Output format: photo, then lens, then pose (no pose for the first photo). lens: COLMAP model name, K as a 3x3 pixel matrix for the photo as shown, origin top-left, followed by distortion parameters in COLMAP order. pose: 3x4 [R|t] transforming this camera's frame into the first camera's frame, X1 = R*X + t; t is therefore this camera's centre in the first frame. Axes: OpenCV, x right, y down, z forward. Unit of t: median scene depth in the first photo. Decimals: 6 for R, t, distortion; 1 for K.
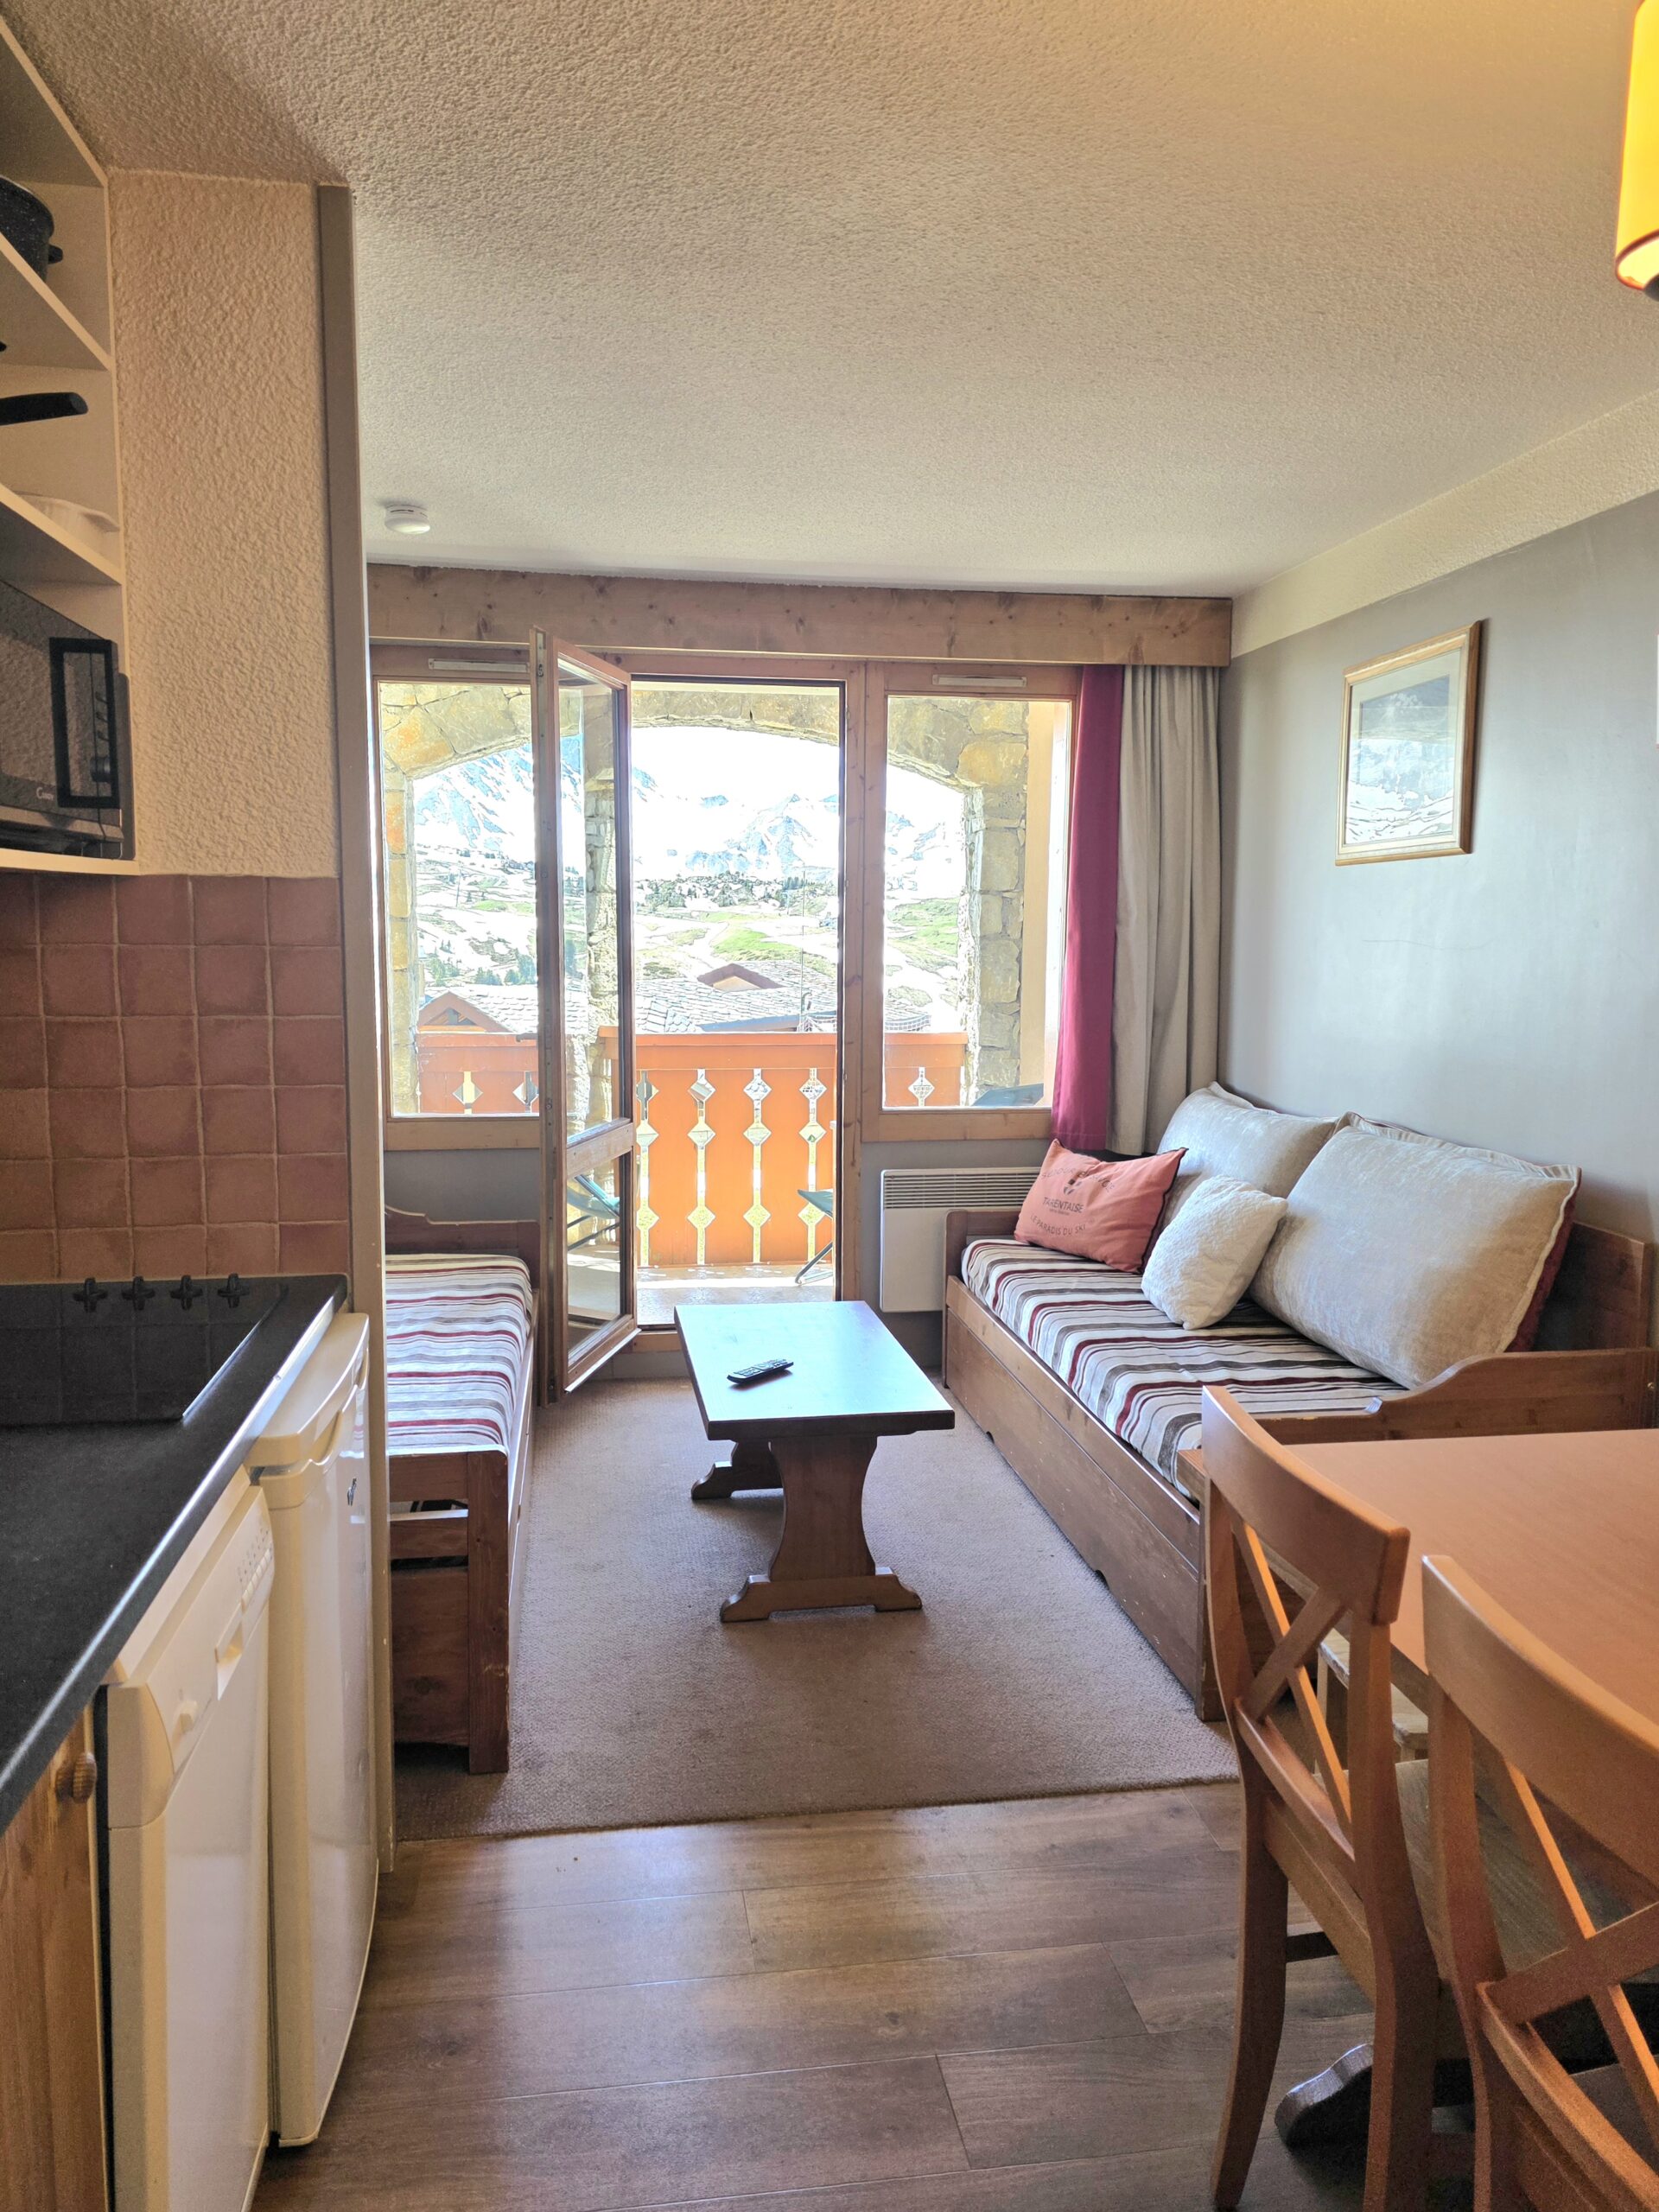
lens RADIAL K [[1561.2, 0, 813.7], [0, 1561.2, 1086.3], [0, 0, 1]] dist [0.083320, -0.013013]
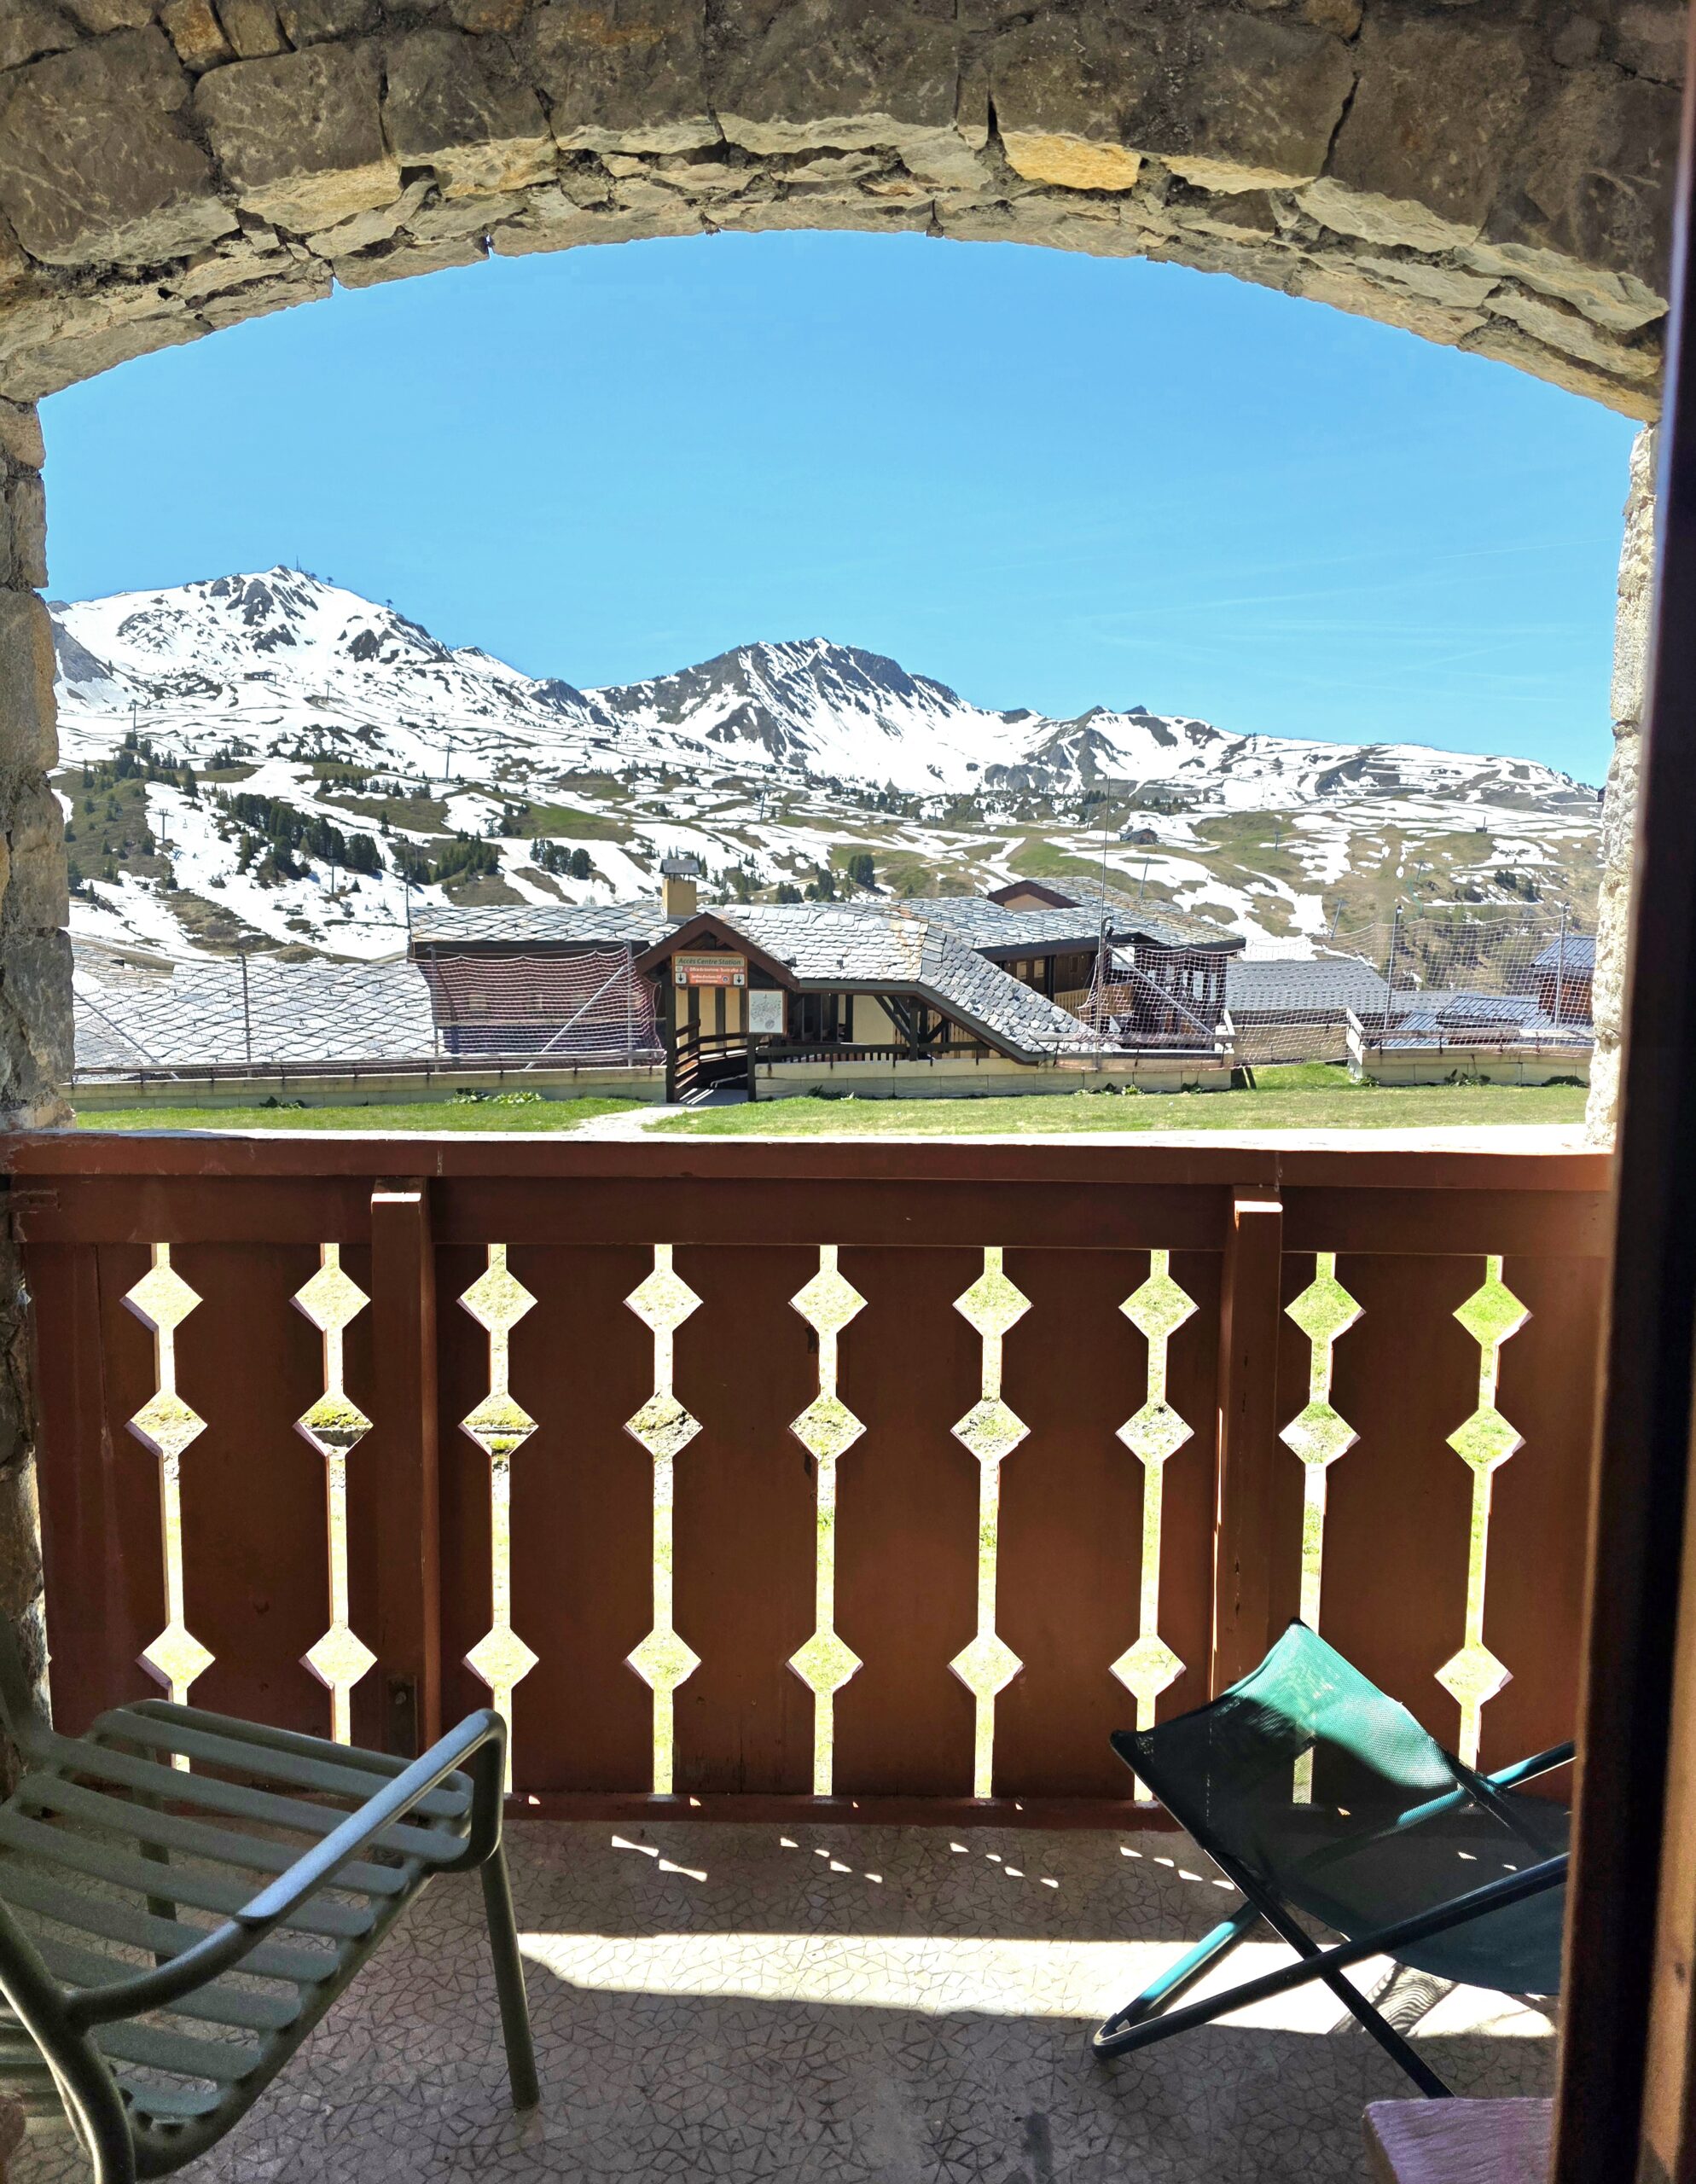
lens RADIAL K [[1547.9, 0, 874.8], [0, 1547.9, 1021.5], [0, 0, 1]] dist [0.077279, -0.067144]
pose [[0.988521, 0.023563, -0.149233, -0.017351], [-0.021488, 0.999649, 0.015500, -0.091000], [0.149546, -0.012116, 0.988681, 0.925209]]
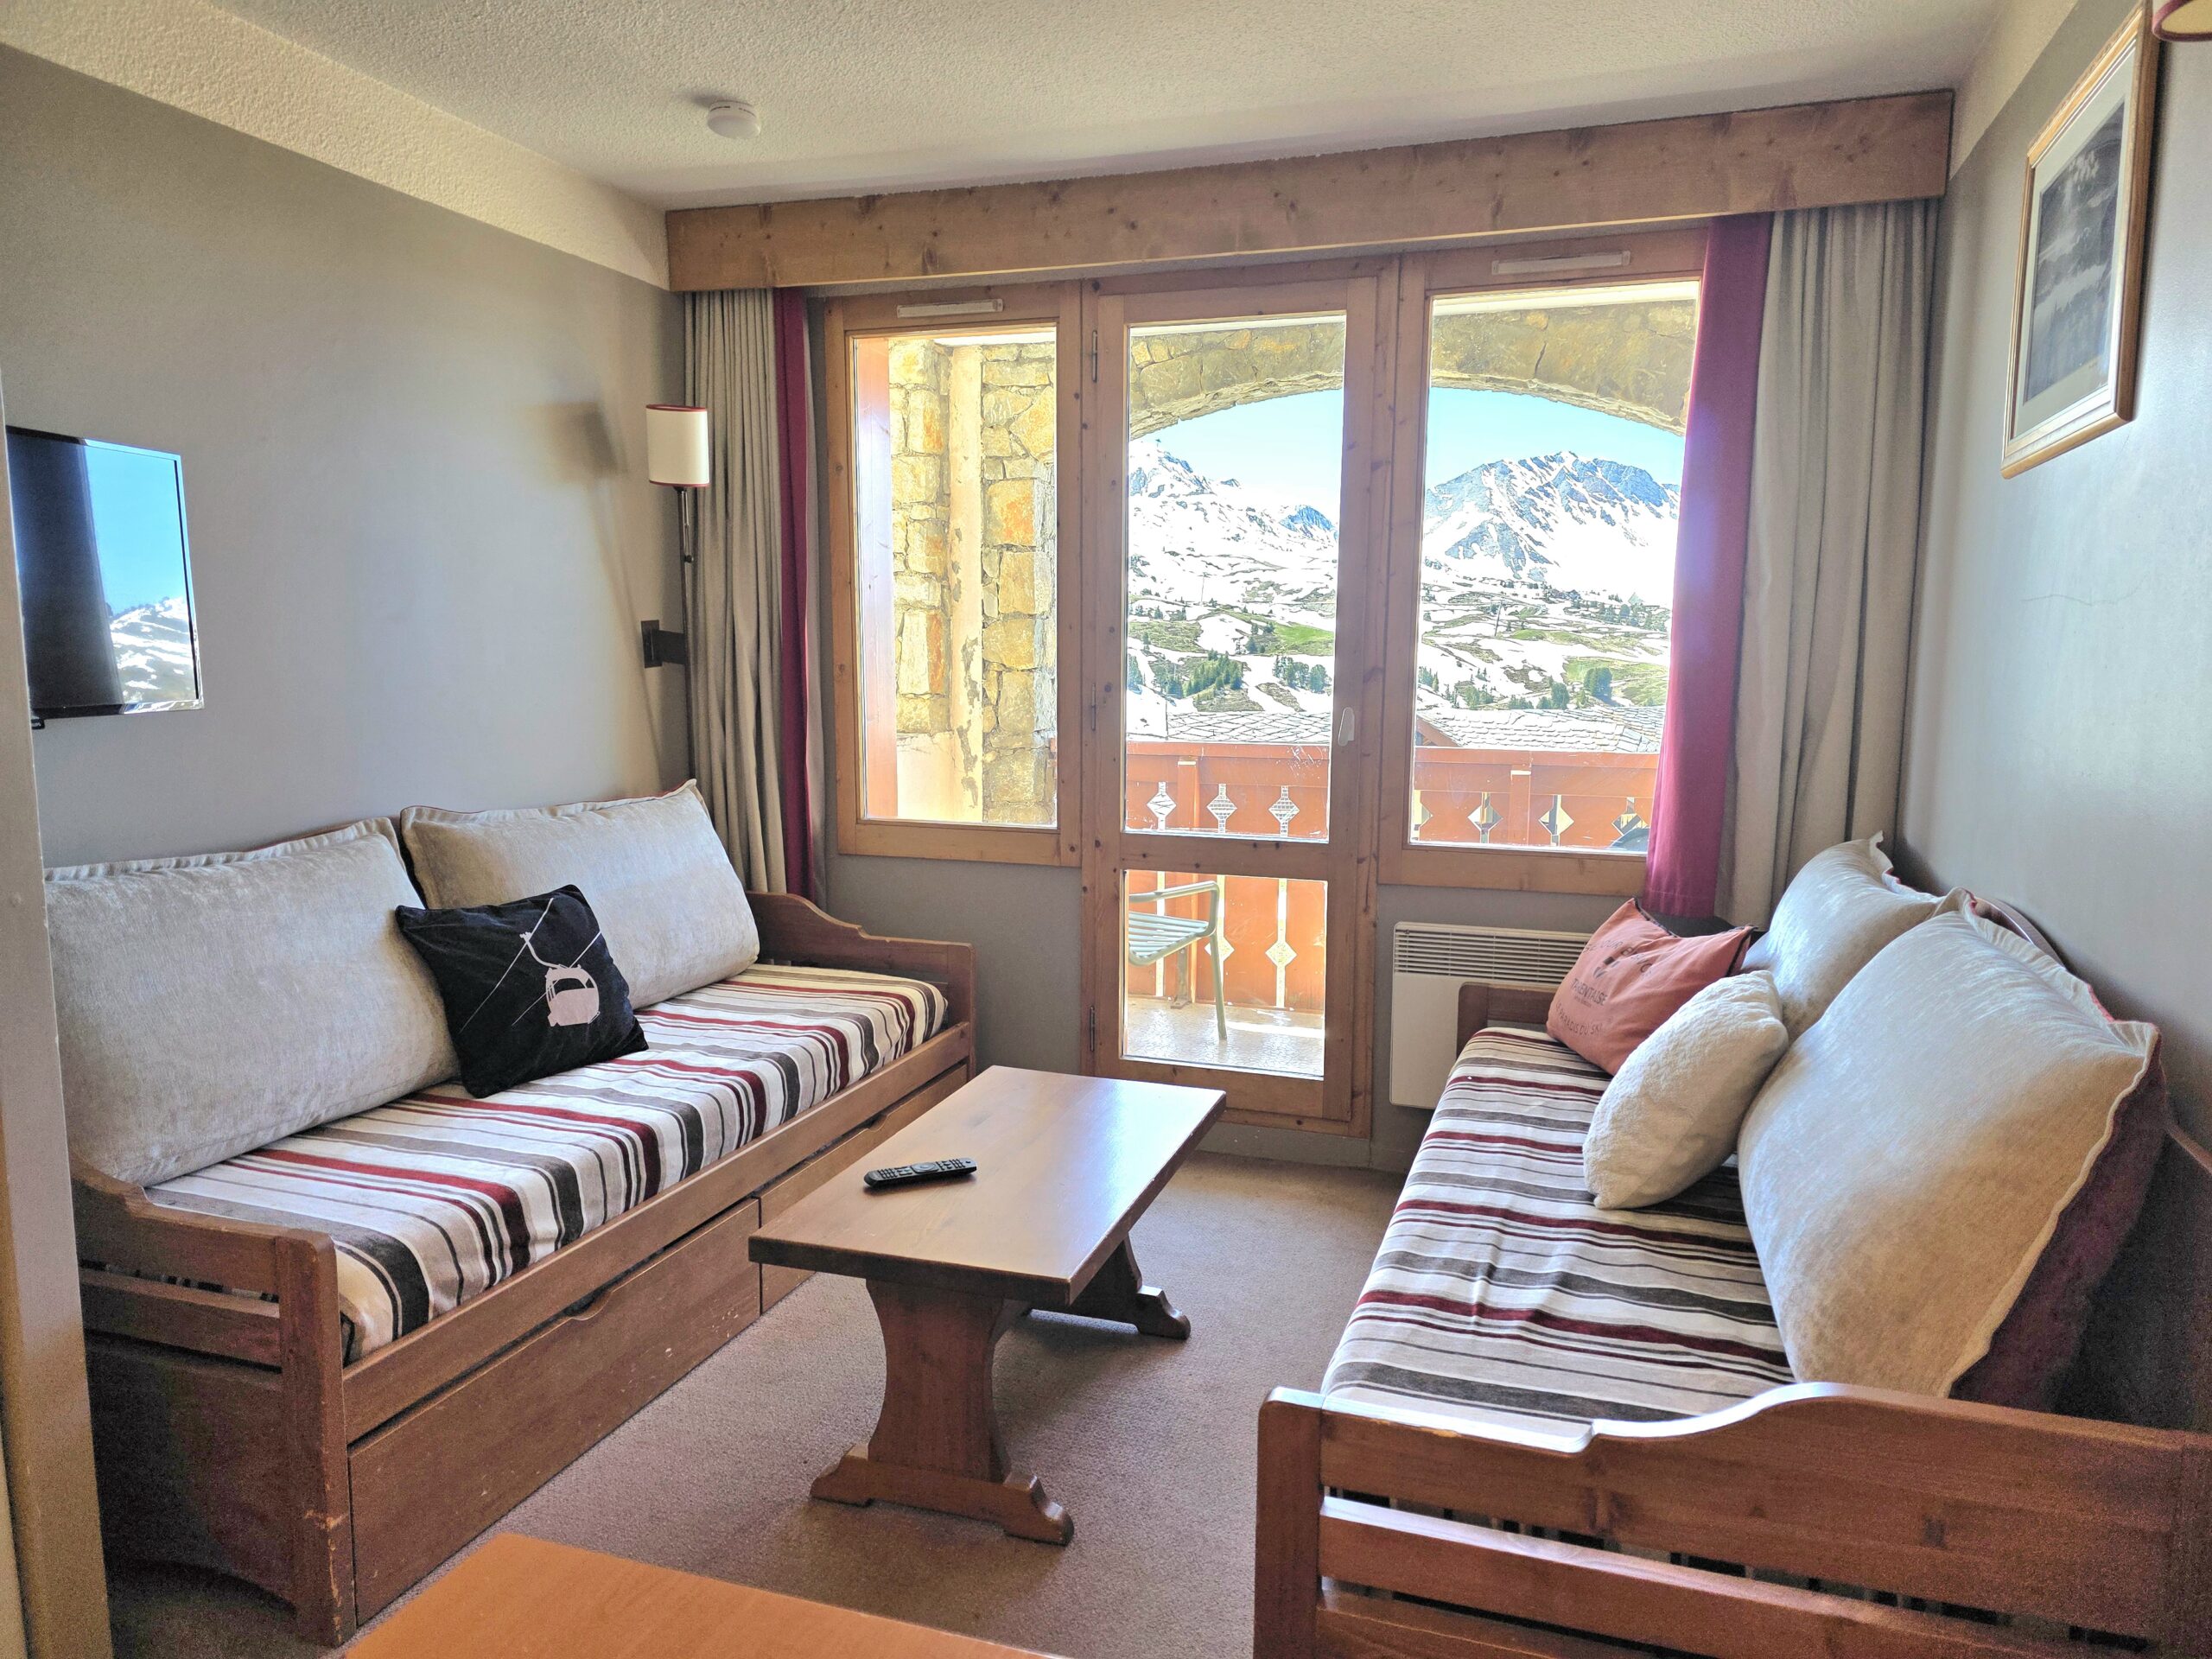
lens RADIAL K [[1482.6, 0, 1119.7], [0, 1482.6, 849.8], [0, 0, 1]] dist [0.067760, -0.056459]
pose [[0.891246, 0.061990, -0.449263, 0.258086], [-0.049247, 0.997985, 0.040008, -0.004570], [0.450838, -0.013532, 0.892503, 0.288667]]
